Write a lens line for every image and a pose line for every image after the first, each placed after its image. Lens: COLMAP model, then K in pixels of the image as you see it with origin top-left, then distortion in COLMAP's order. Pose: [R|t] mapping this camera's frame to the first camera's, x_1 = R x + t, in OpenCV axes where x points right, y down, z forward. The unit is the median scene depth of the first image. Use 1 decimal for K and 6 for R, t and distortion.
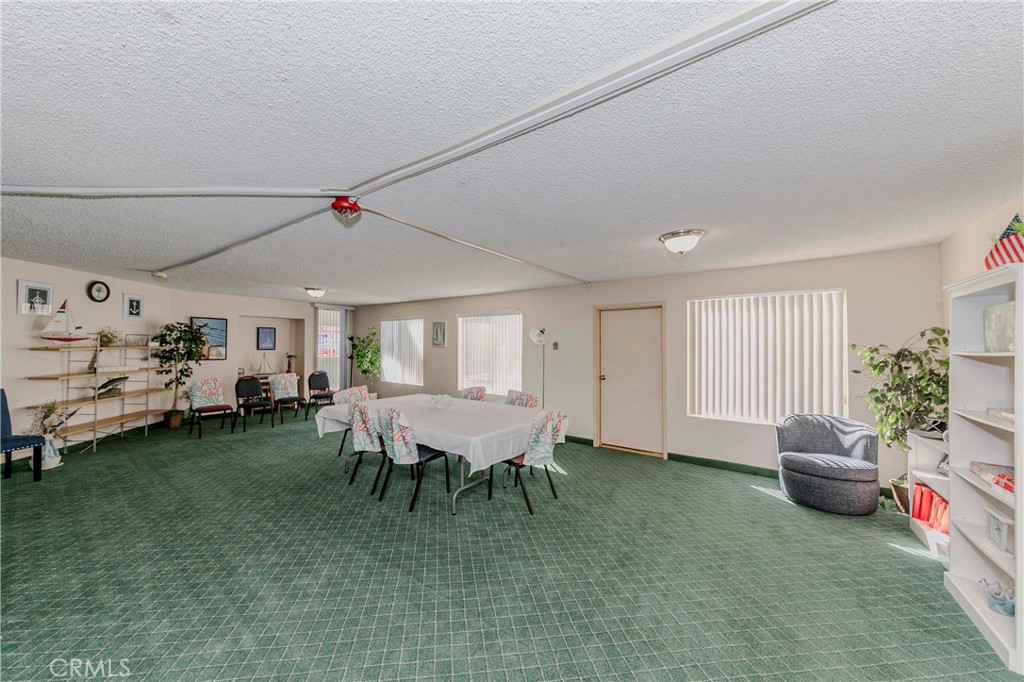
lens RADIAL K [[364.0, 0, 512.1], [0, 364.0, 341.7], [0, 0, 1]] dist [-0.003167, -0.000715]
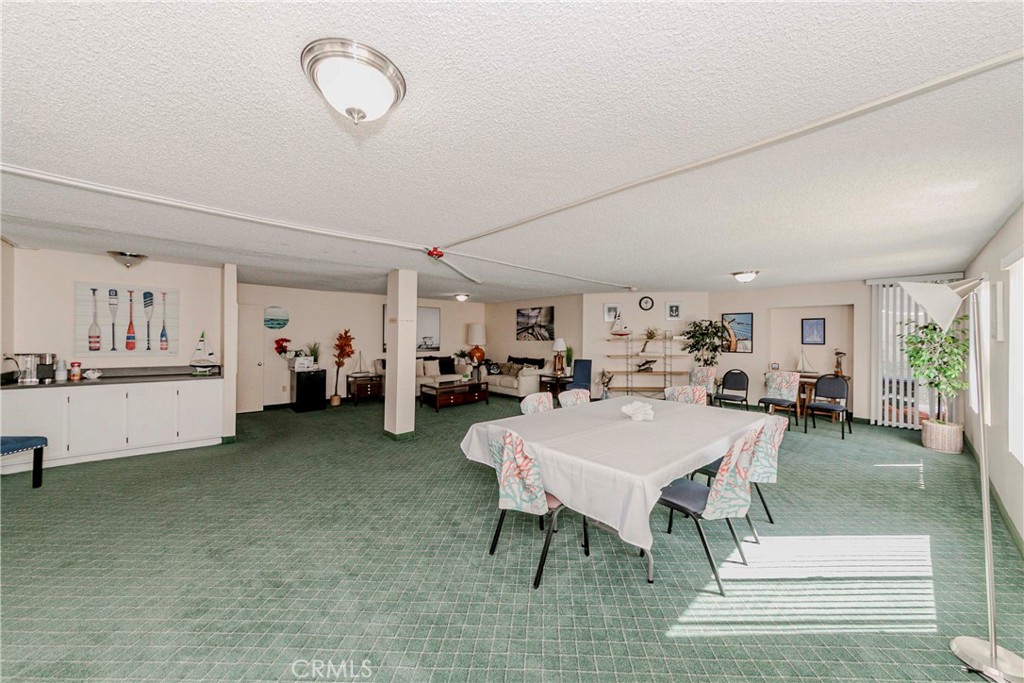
lens RADIAL K [[364.0, 0, 513.3], [0, 364.0, 338.4], [0, 0, 1]] dist [-0.003167, -0.000715]
pose [[-0.210497, -0.005080, -0.977581, 0.434002], [0.002549, 0.999980, -0.005745, 0.015823], [0.977591, -0.003701, -0.210480, 0.685727]]
